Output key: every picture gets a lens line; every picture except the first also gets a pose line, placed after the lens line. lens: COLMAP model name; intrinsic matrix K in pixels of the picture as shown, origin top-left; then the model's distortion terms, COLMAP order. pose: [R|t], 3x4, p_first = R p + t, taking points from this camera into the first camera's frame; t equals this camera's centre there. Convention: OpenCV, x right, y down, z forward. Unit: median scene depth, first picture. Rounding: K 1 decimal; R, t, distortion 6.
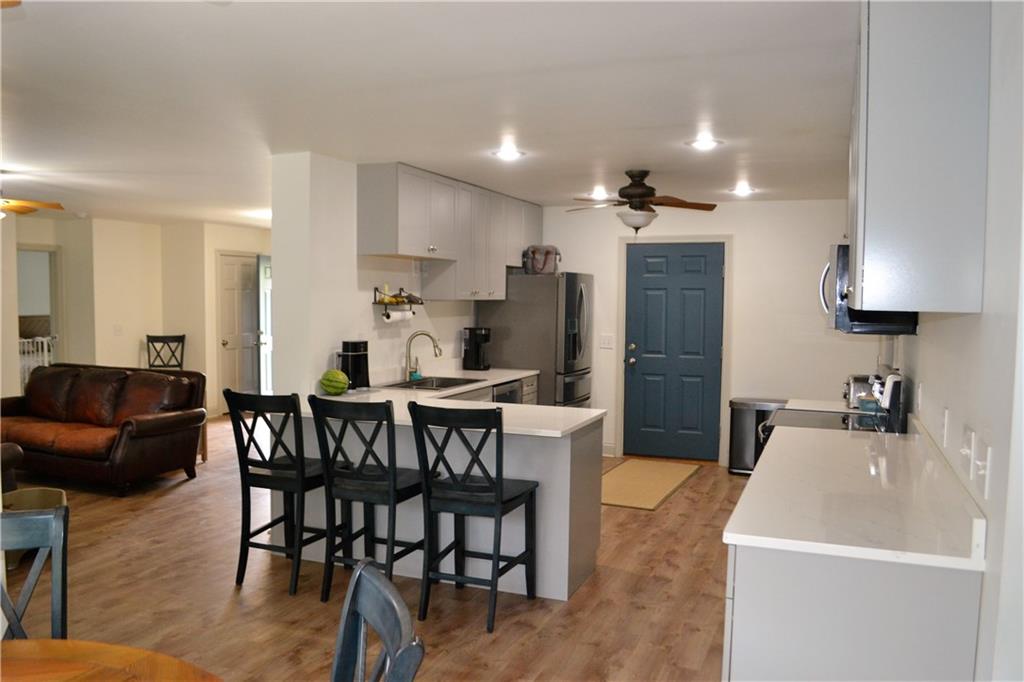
lens RADIAL K [[818.6, 0, 536.5], [0, 818.6, 339.6], [0, 0, 1]] dist [-0.052443, -0.005600]
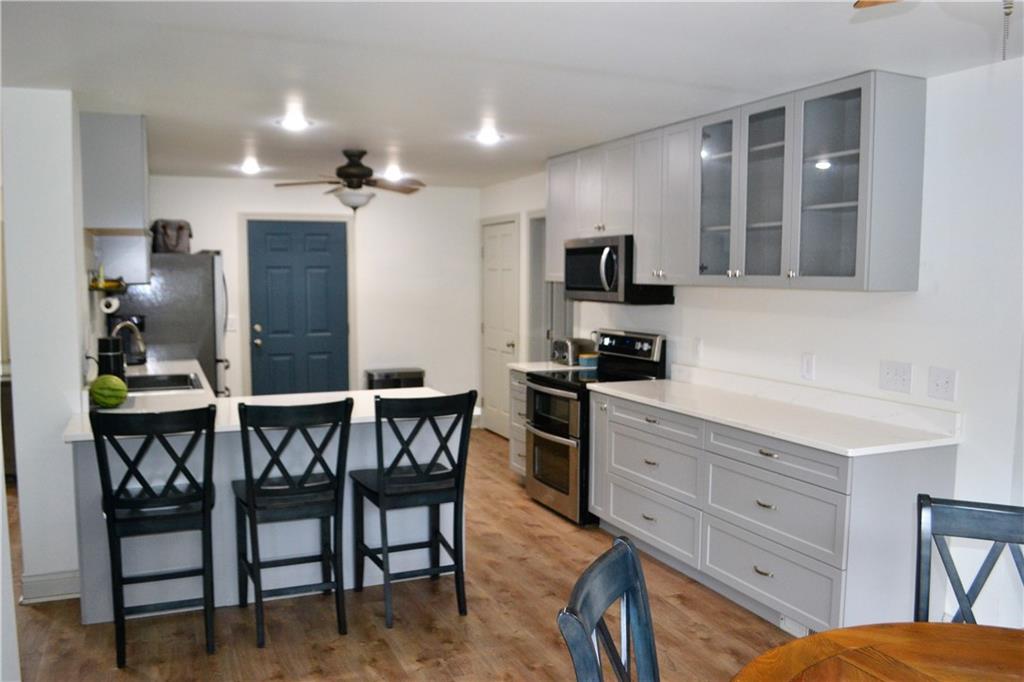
lens RADIAL K [[806.3, 0, 495.4], [0, 806.3, 345.9], [0, 0, 1]] dist [-0.061767, -0.010770]
pose [[0.716904, -0.072030, 0.693441, -0.524473], [0.044824, 0.997353, 0.057258, -0.018956], [-0.695729, -0.009965, 0.718235, 0.204487]]
